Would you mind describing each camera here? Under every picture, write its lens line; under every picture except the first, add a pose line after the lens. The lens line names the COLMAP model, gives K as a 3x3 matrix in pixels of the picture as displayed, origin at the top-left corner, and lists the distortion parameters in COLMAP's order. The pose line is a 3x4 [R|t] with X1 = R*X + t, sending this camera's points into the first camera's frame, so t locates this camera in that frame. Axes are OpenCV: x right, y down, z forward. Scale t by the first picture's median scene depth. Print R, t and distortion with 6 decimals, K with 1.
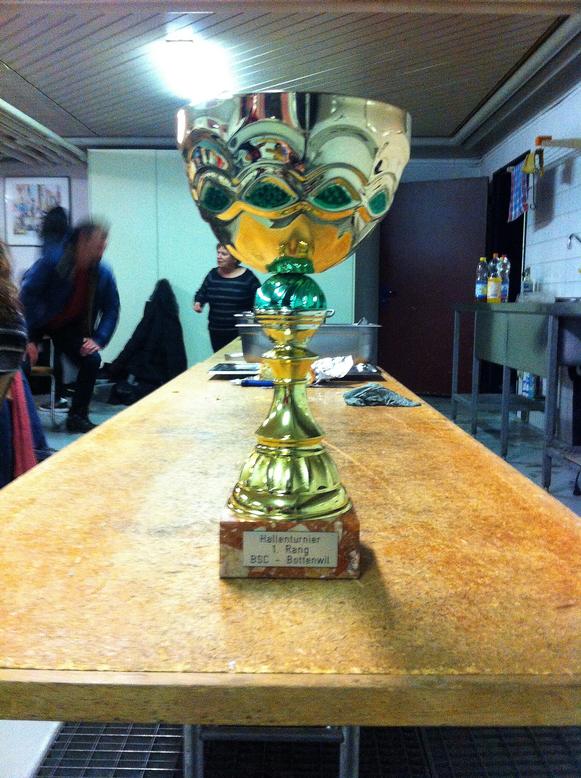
lens RADIAL K [[781.6, 0, 290.5], [0, 781.6, 389.0], [0, 0, 1]] dist [0.082644, -0.380102]
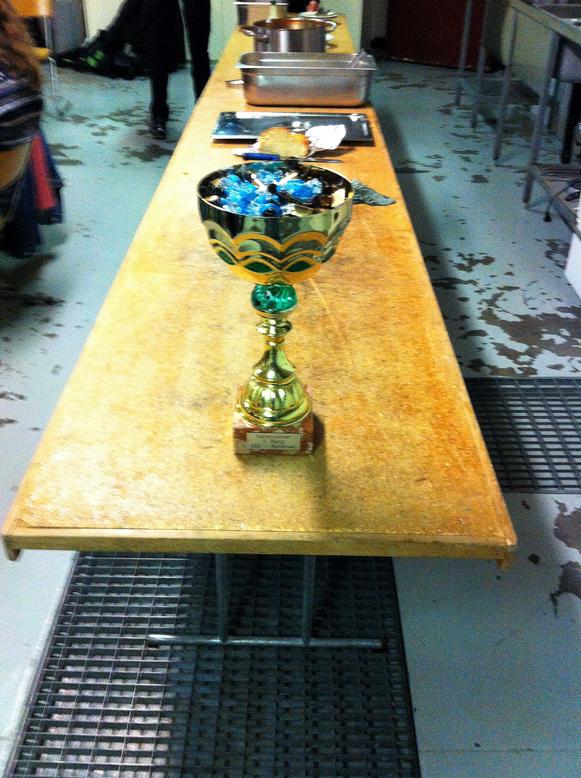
lens RADIAL K [[781.6, 0, 290.5], [0, 781.6, 389.0], [0, 0, 1]] dist [0.082644, -0.380102]
pose [[0.999906, 0.013654, -0.000750, 0.037557], [-0.011975, 0.900782, 0.434107, -0.669547], [0.006603, -0.434058, 0.900861, -0.540205]]
